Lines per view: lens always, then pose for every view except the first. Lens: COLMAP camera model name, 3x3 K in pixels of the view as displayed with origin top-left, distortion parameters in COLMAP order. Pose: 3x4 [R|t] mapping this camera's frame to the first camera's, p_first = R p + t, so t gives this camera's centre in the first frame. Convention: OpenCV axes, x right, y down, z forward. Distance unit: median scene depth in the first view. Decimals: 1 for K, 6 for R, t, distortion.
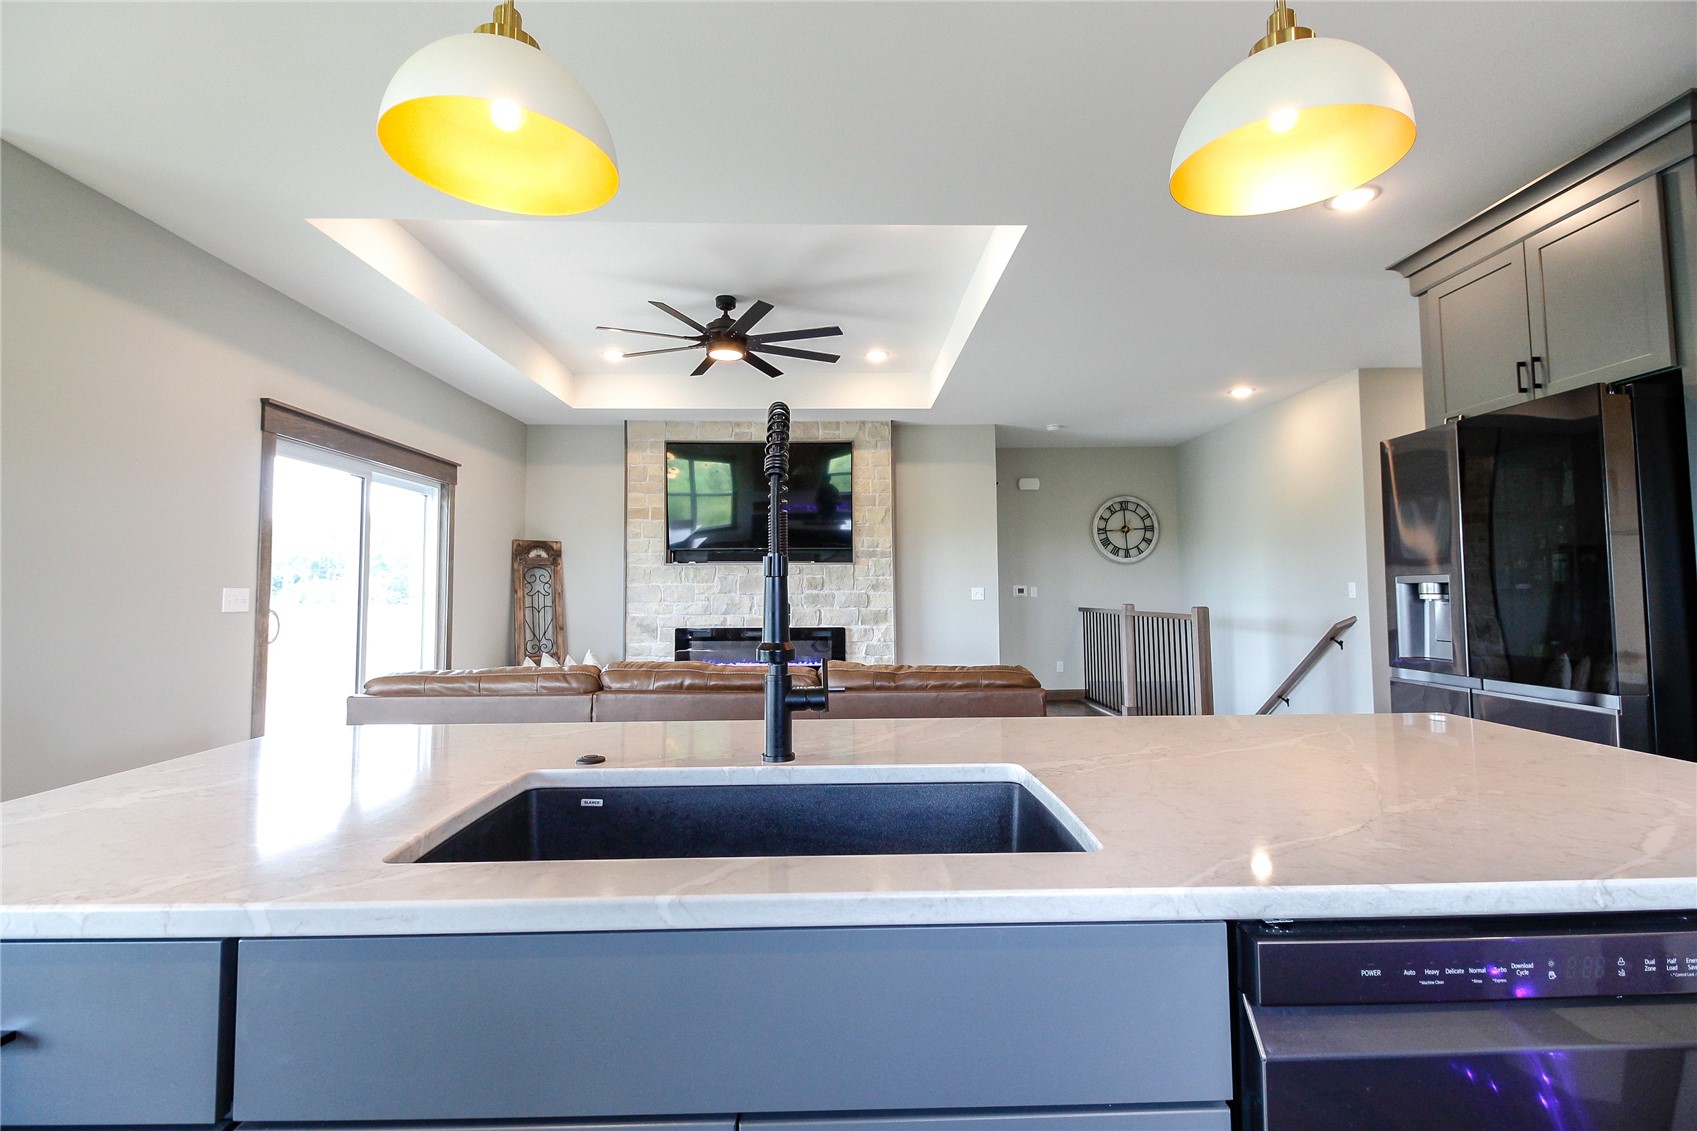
lens RADIAL K [[767.0, 0, 852.7], [0, 767.0, 548.6], [0, 0, 1]] dist [0.012298, -0.010554]
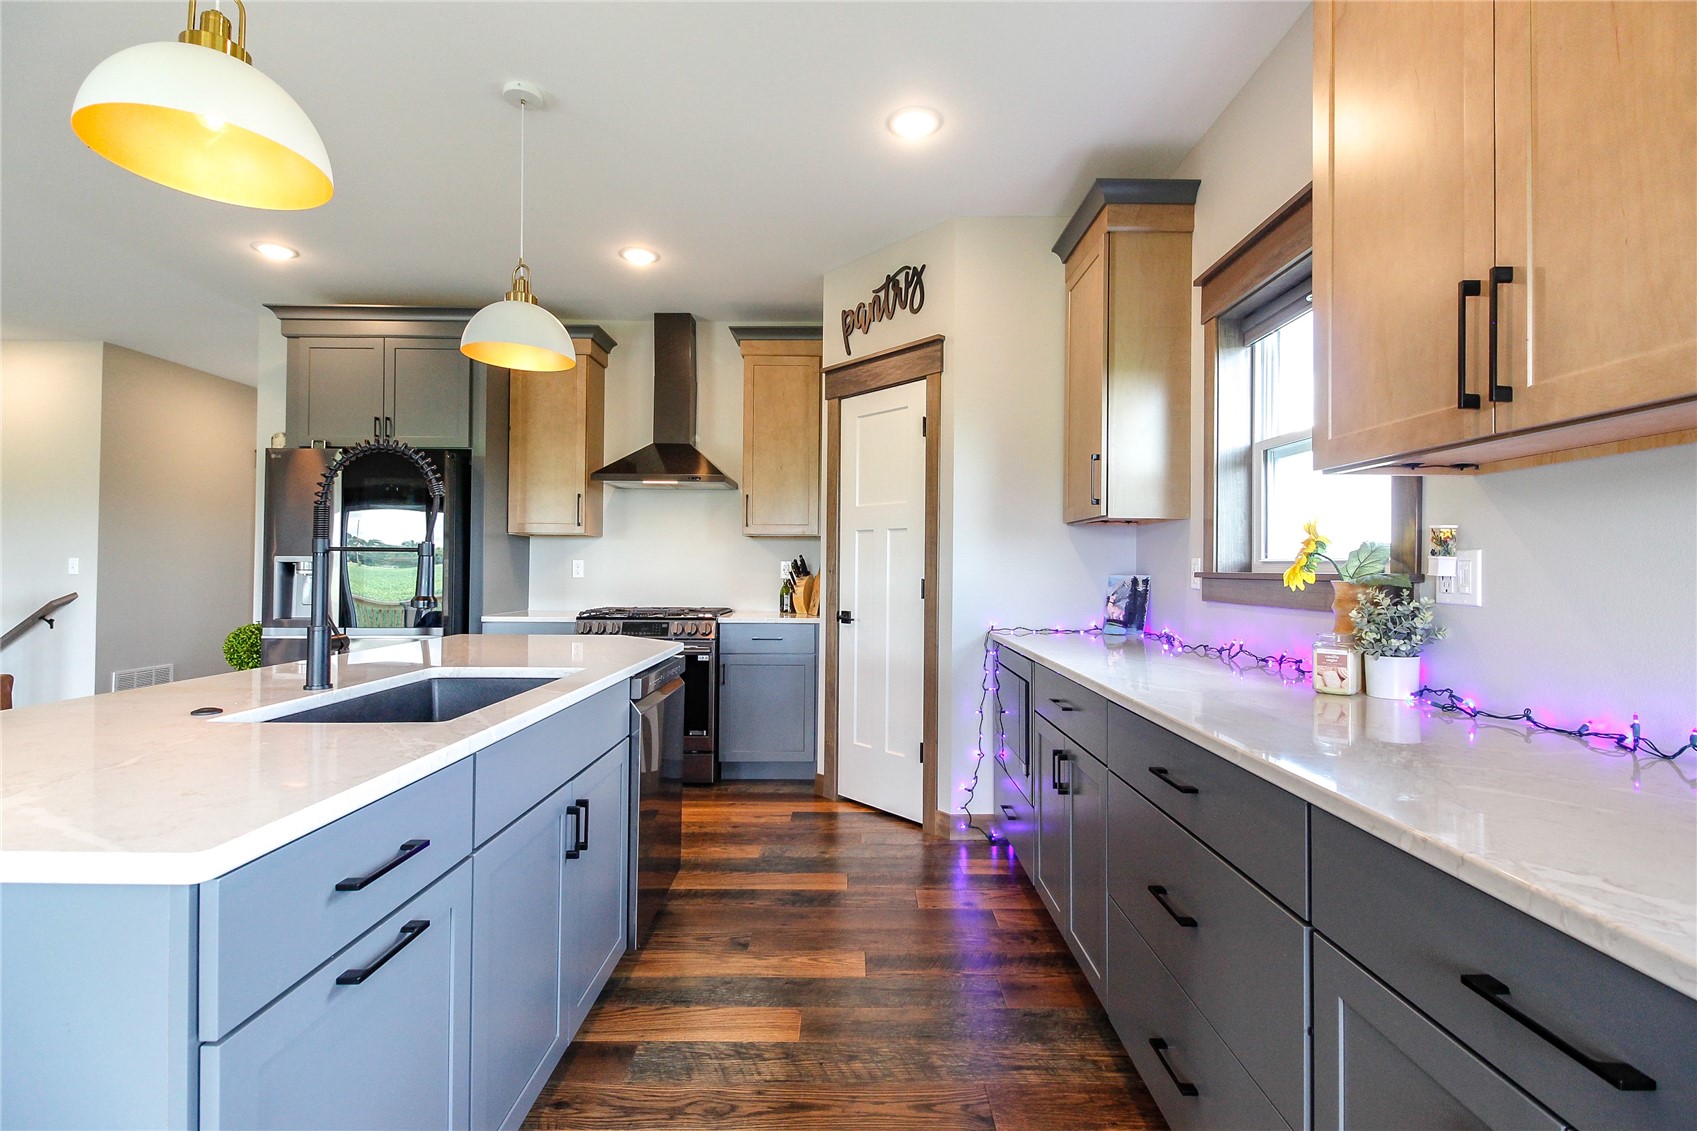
lens RADIAL K [[767.0, 0, 852.7], [0, 767.0, 548.6], [0, 0, 1]] dist [0.012298, -0.010554]
pose [[0.004513, 0.033386, 0.999432, -0.251251], [-0.061523, 0.997559, -0.033045, 0.003342], [-0.998095, -0.061338, 0.006556, 0.014814]]
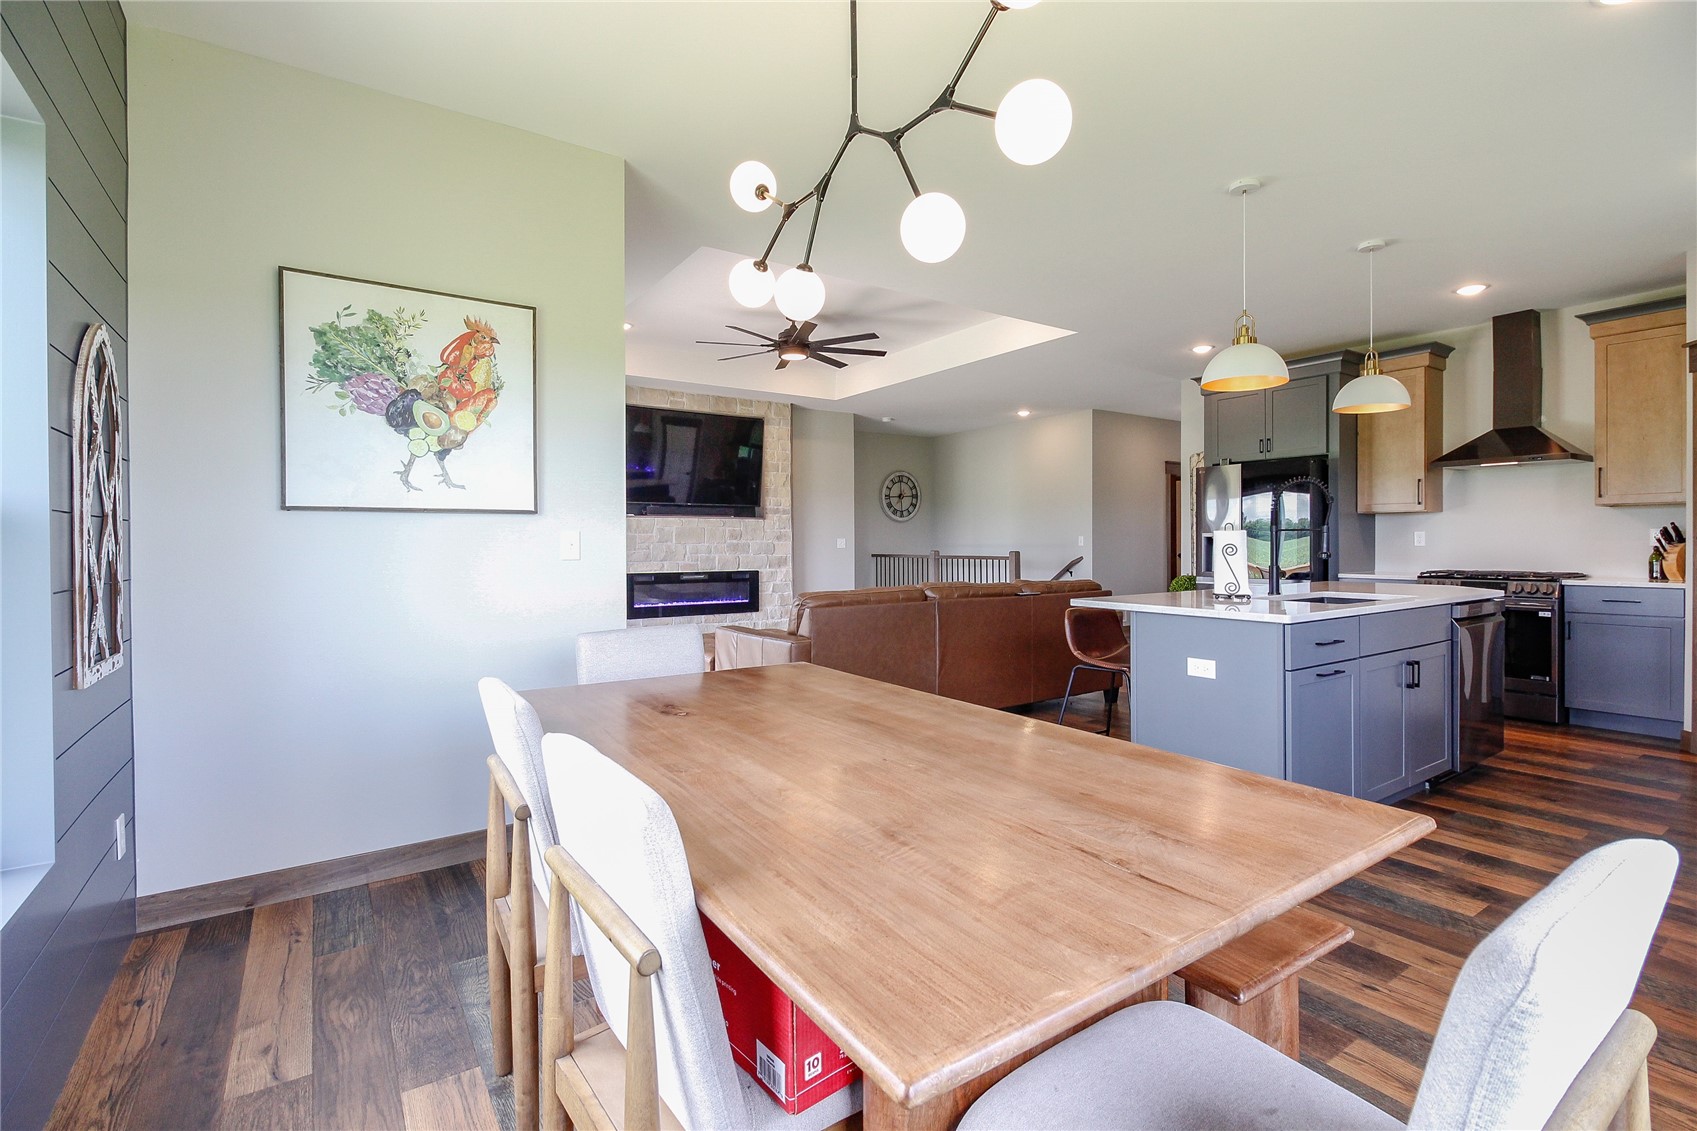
lens RADIAL K [[767.0, 0, 852.7], [0, 767.0, 548.6], [0, 0, 1]] dist [0.012298, -0.010554]
pose [[0.837355, -0.002360, 0.546655, -0.550992], [-0.030577, 0.998223, 0.051147, 0.000275], [-0.545804, -0.059543, 0.835795, -0.104773]]
